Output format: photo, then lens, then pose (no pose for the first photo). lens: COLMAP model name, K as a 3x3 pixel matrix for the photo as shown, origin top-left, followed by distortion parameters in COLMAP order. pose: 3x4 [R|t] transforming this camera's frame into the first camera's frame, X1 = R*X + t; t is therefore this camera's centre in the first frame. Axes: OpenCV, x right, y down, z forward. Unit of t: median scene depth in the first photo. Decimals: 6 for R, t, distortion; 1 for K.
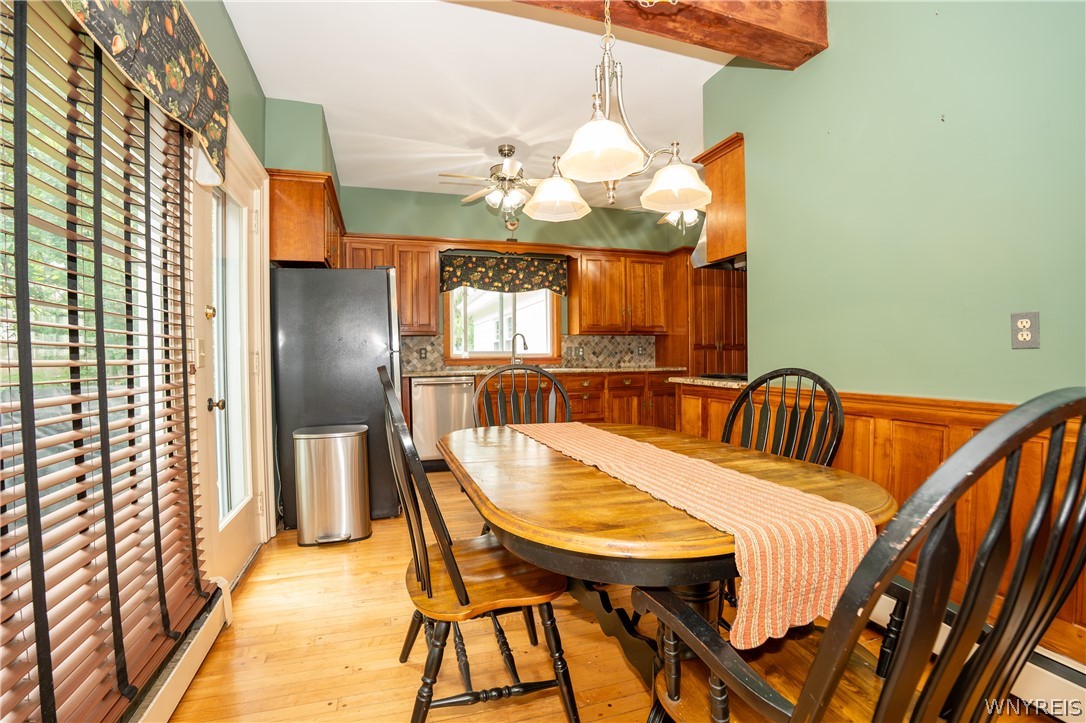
lens RADIAL K [[478.7, 0, 566.1], [0, 478.7, 357.7], [0, 0, 1]] dist [-0.057731, 0.007698]
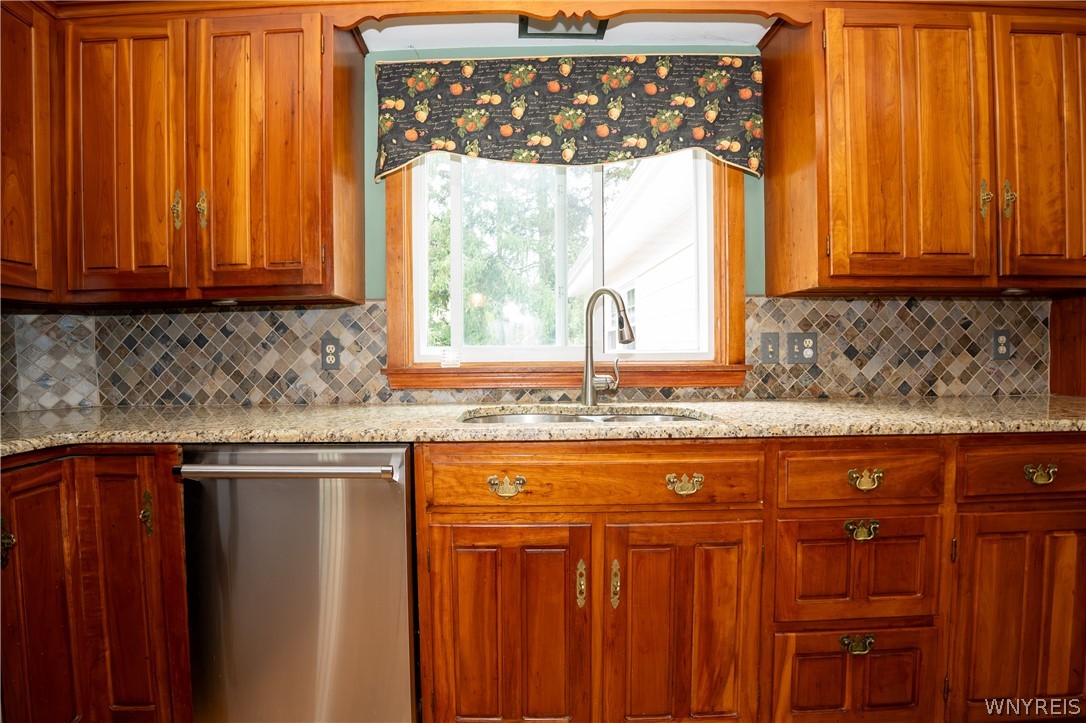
lens RADIAL K [[478.7, 0, 511.3], [0, 478.7, 358.1], [0, 0, 1]] dist [-0.057731, 0.007698]
pose [[0.931131, 0.010764, -0.364525, -0.041845], [-0.002295, 0.999717, 0.023658, -0.013379], [0.364677, -0.021192, 0.930893, 0.669097]]
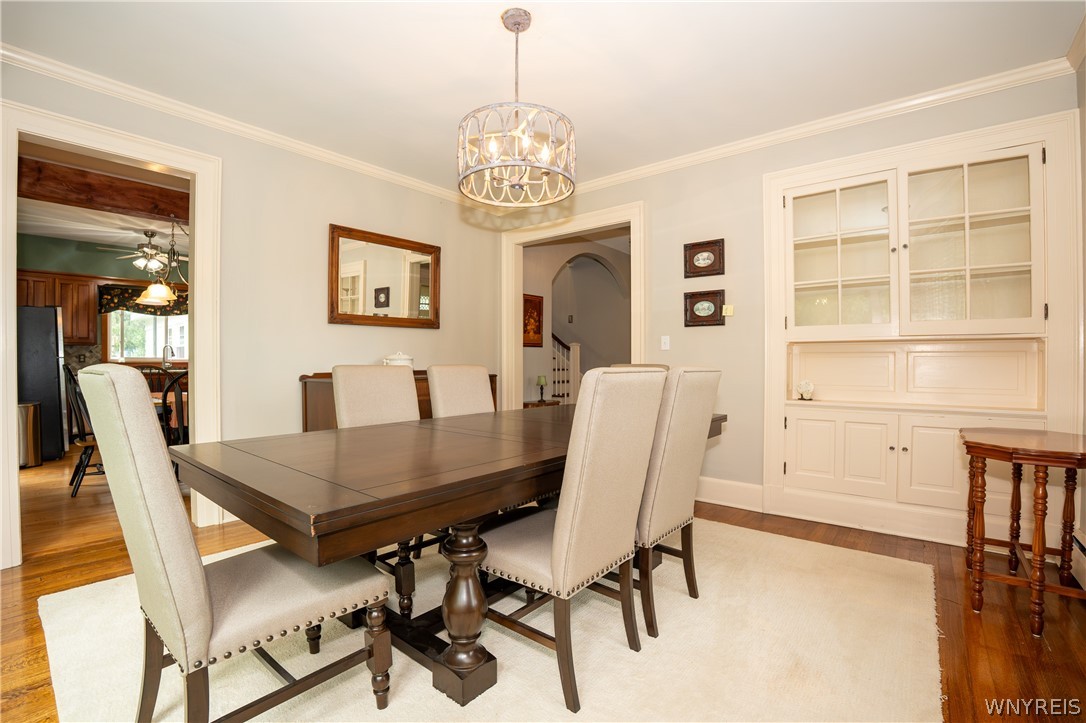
lens RADIAL K [[478.7, 0, 568.7], [0, 478.7, 359.7], [0, 0, 1]] dist [-0.057731, 0.007698]
pose [[0.860916, 0.008557, 0.508676, 0.224077], [-0.005300, 0.999955, -0.007852, -0.001688], [-0.508720, 0.004064, 0.860922, -0.761252]]
